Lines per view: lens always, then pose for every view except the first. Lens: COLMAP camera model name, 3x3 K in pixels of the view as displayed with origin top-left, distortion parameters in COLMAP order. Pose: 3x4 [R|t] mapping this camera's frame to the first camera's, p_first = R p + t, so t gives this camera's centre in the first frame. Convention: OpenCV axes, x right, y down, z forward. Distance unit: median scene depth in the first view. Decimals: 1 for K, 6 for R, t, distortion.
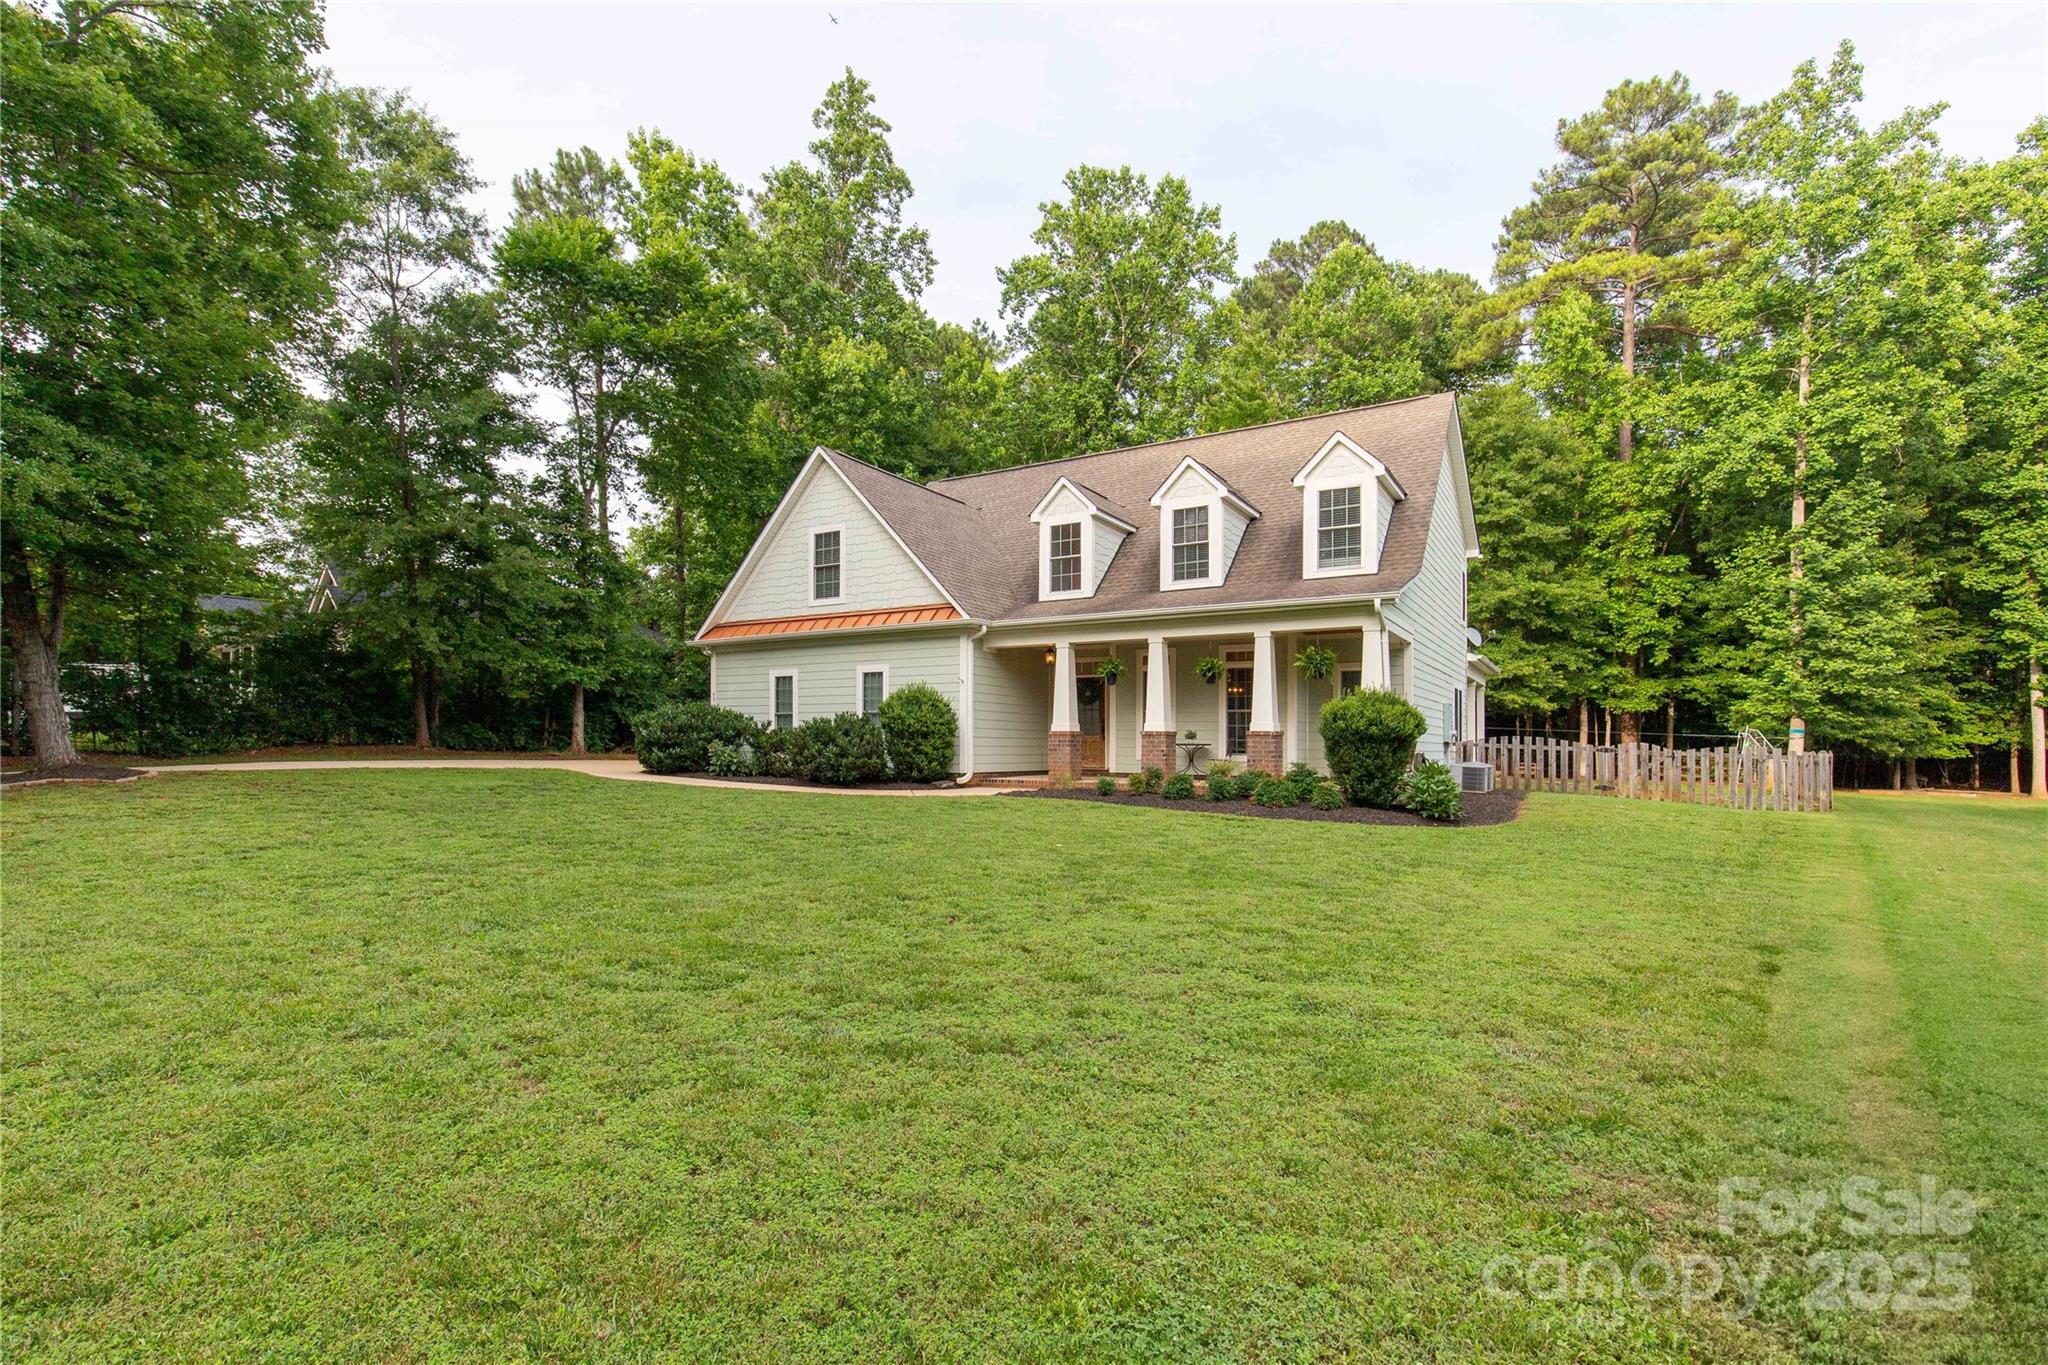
lens RADIAL K [[922.7, 0, 1016.3], [0, 922.7, 695.2], [0, 0, 1]] dist [0.002297, -0.000833]
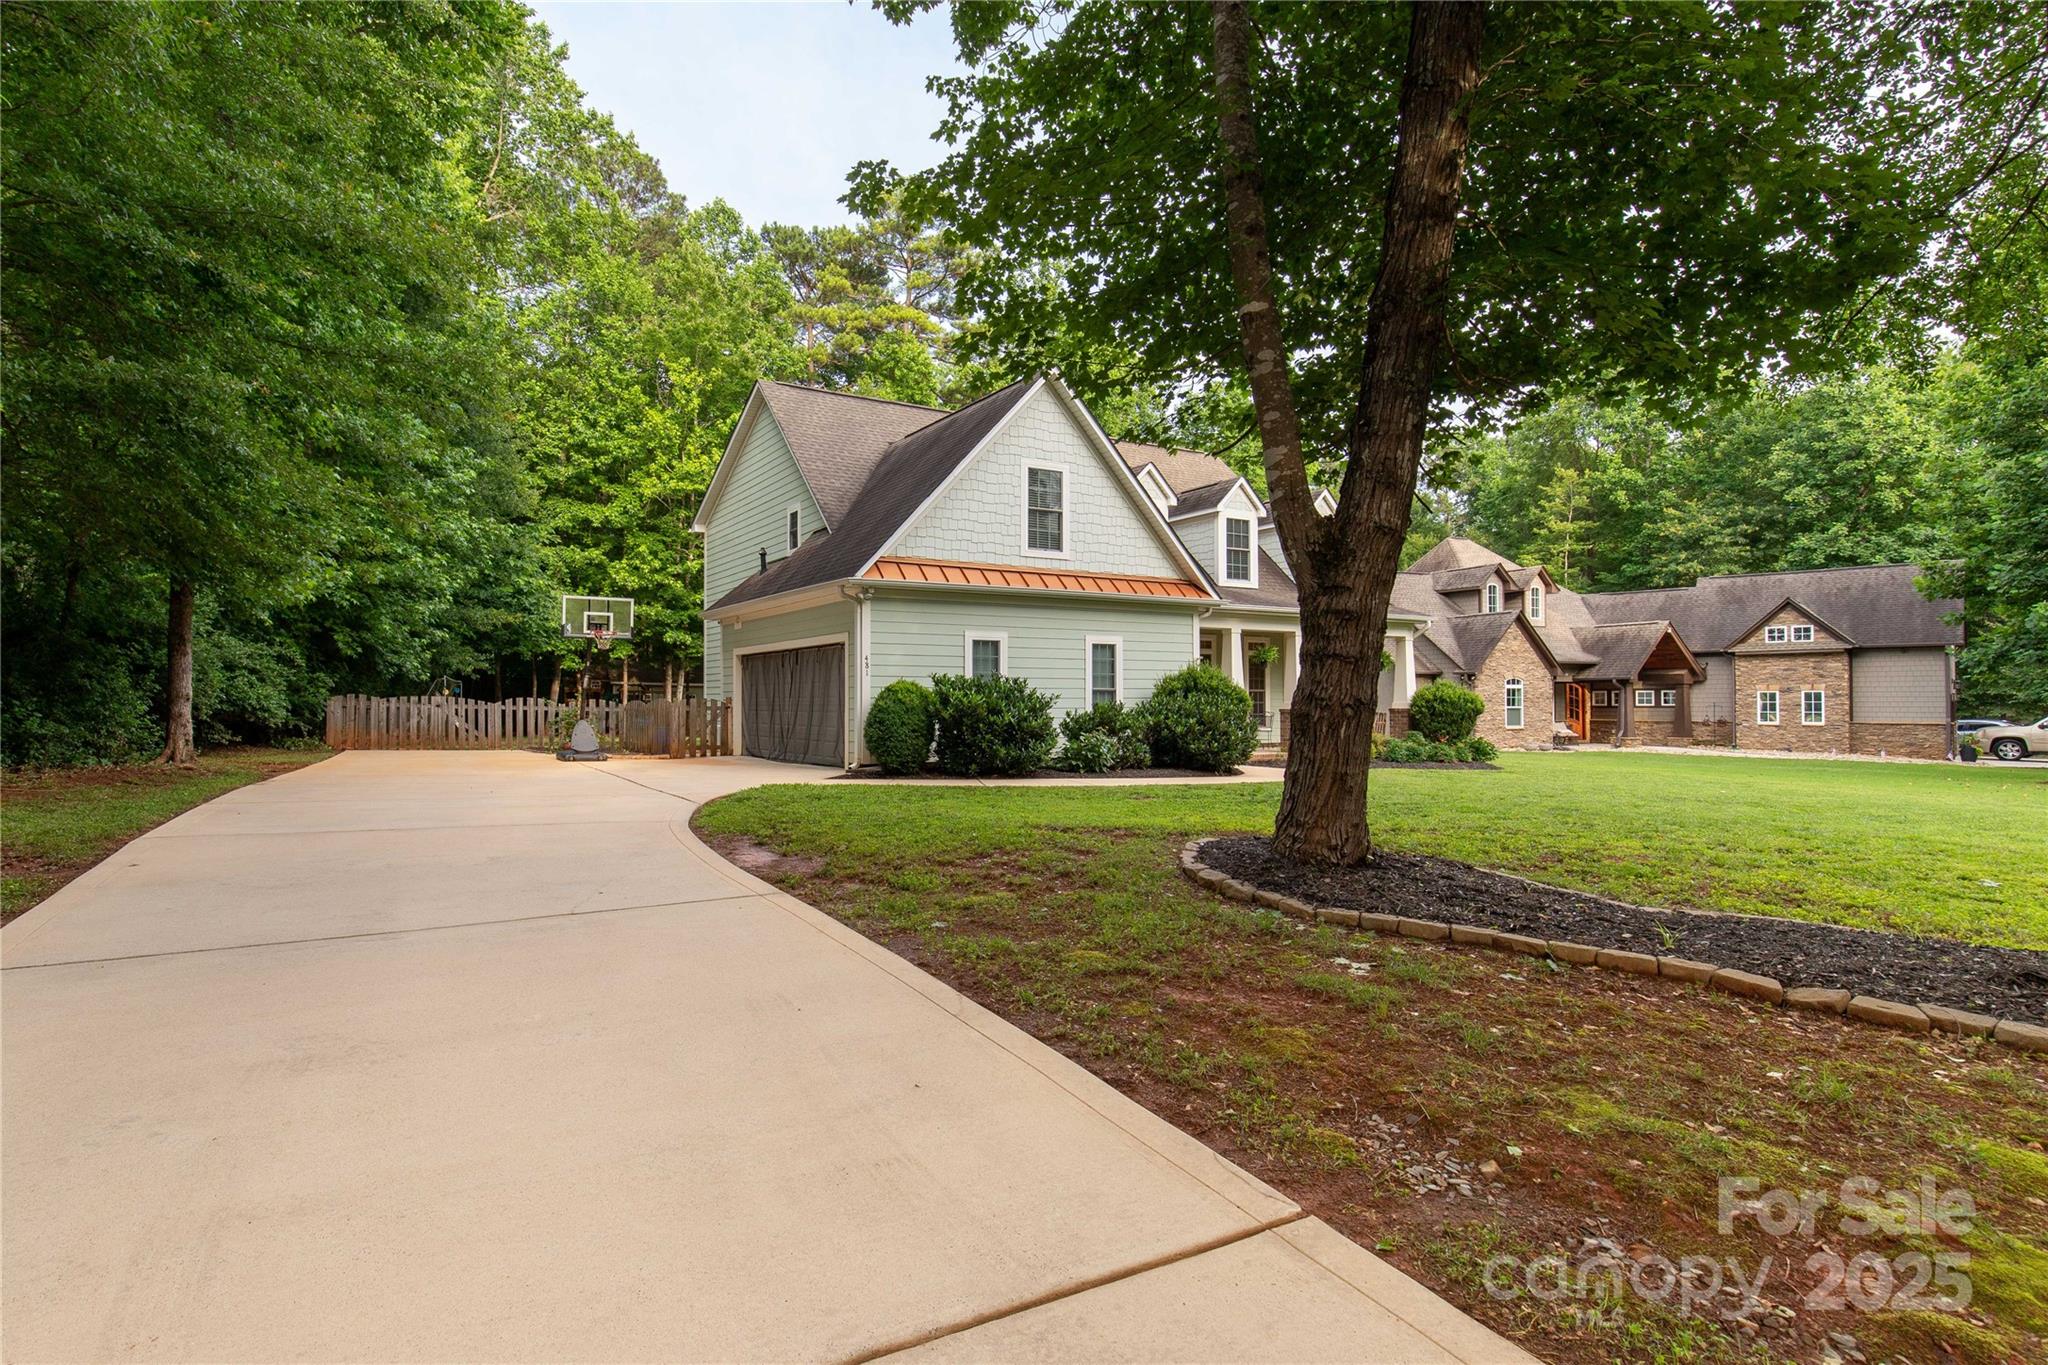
lens RADIAL K [[922.7, 0, 1029.4], [0, 922.7, 685.0], [0, 0, 1]] dist [0.002297, -0.000833]
pose [[0.519865, 0.010065, 0.854189, -0.896205], [-0.034921, 0.999345, 0.009478, 0.008917], [-0.853534, -0.034757, 0.519876, 0.556395]]
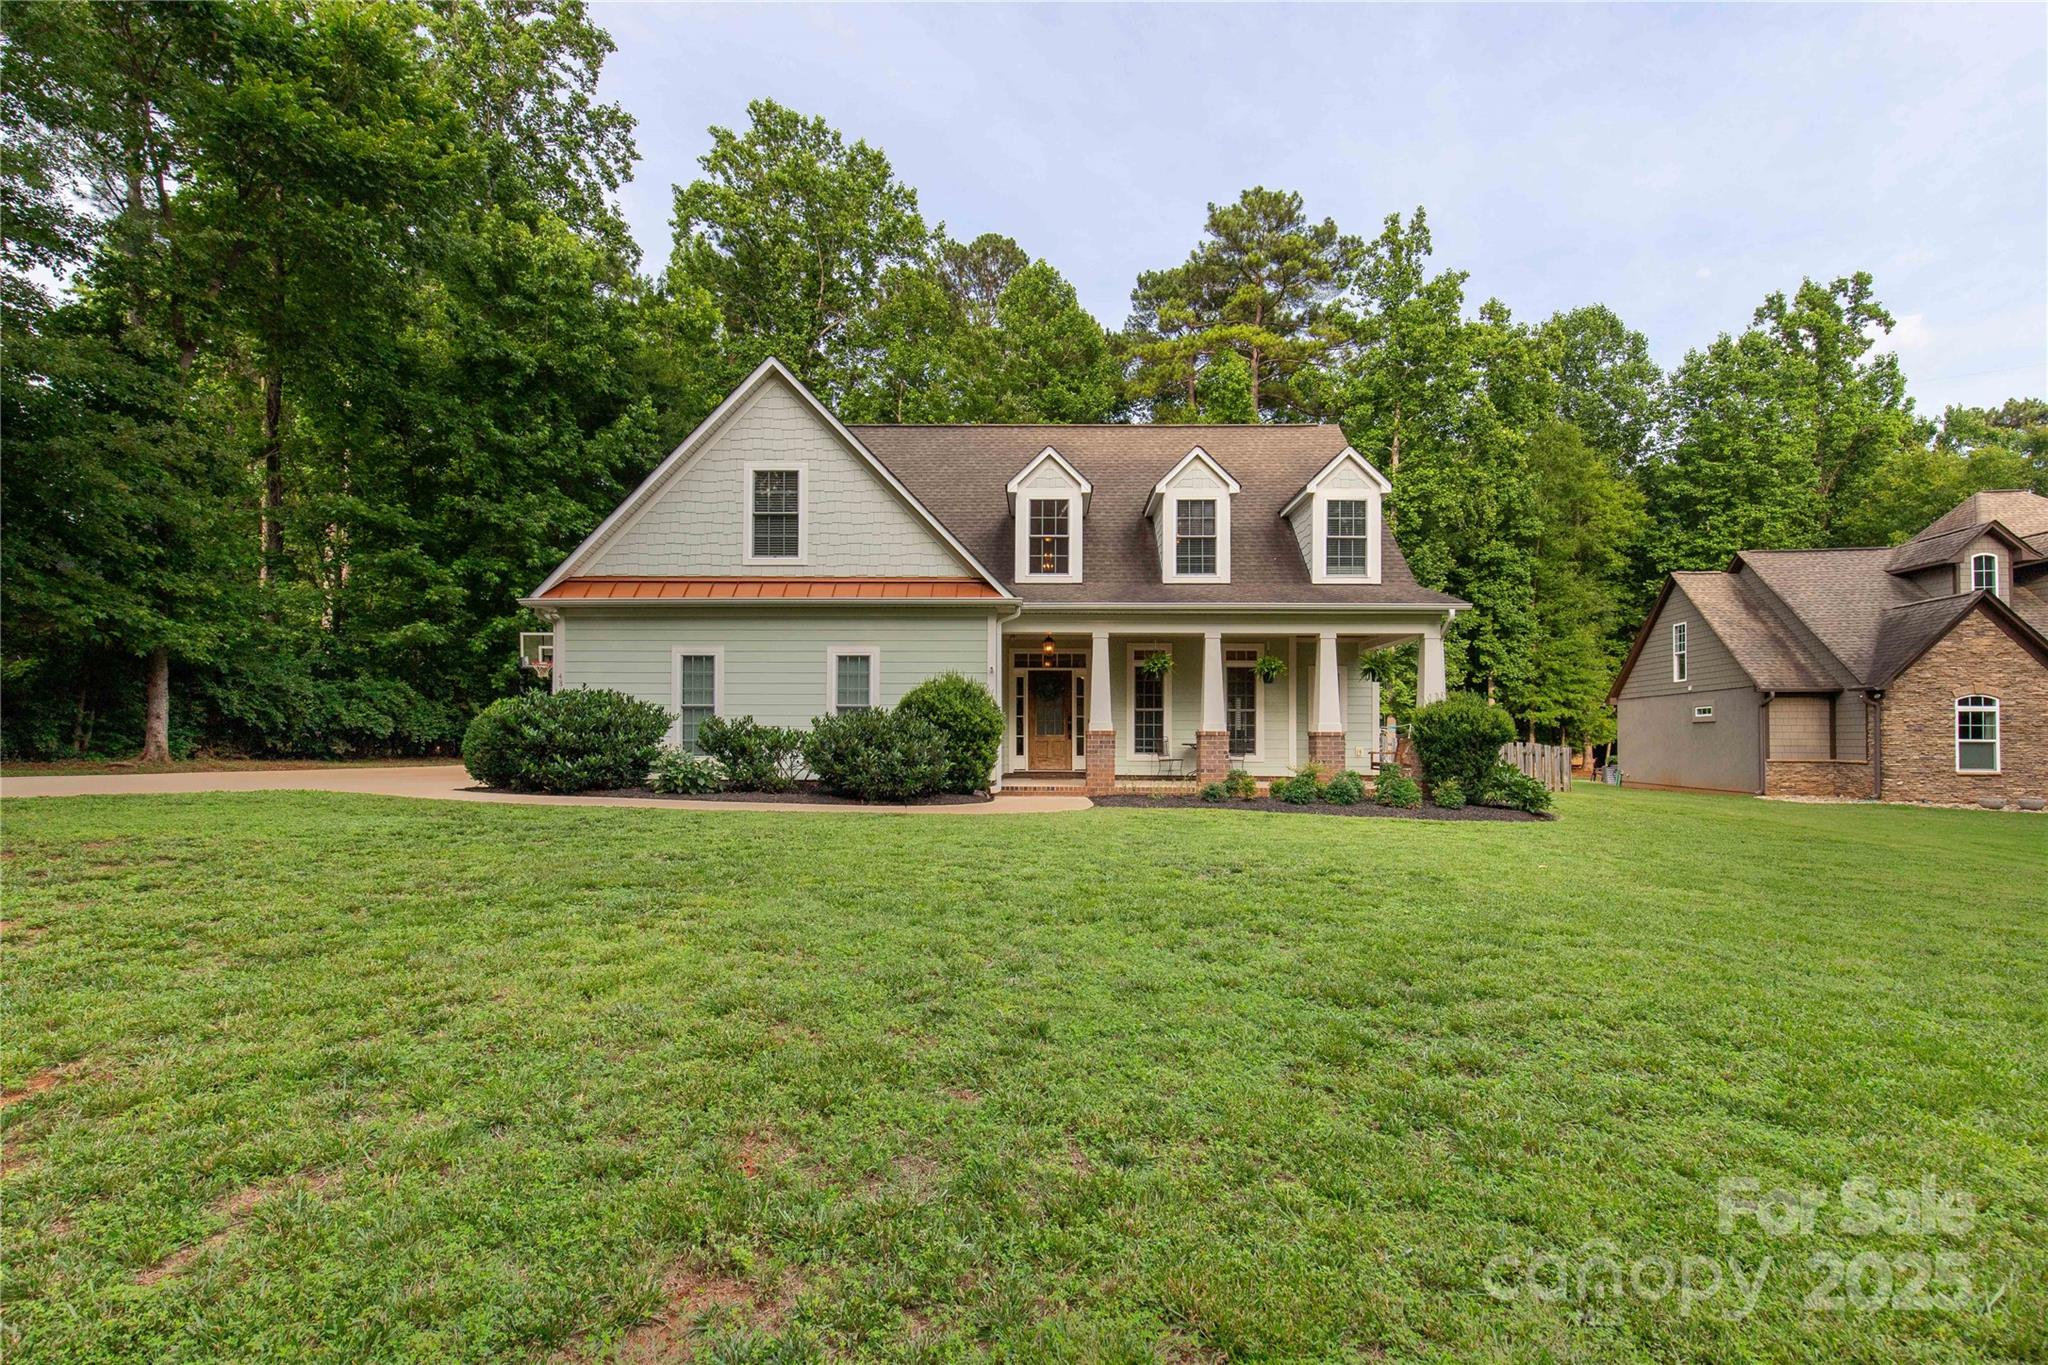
lens RADIAL K [[922.7, 0, 1022.4], [0, 922.7, 687.8], [0, 0, 1]] dist [0.002297, -0.000833]
pose [[0.862676, 0.023164, 0.505226, -0.400684], [-0.023773, 0.999704, -0.005243, 0.003373], [-0.505198, -0.007488, 0.862971, 0.224825]]
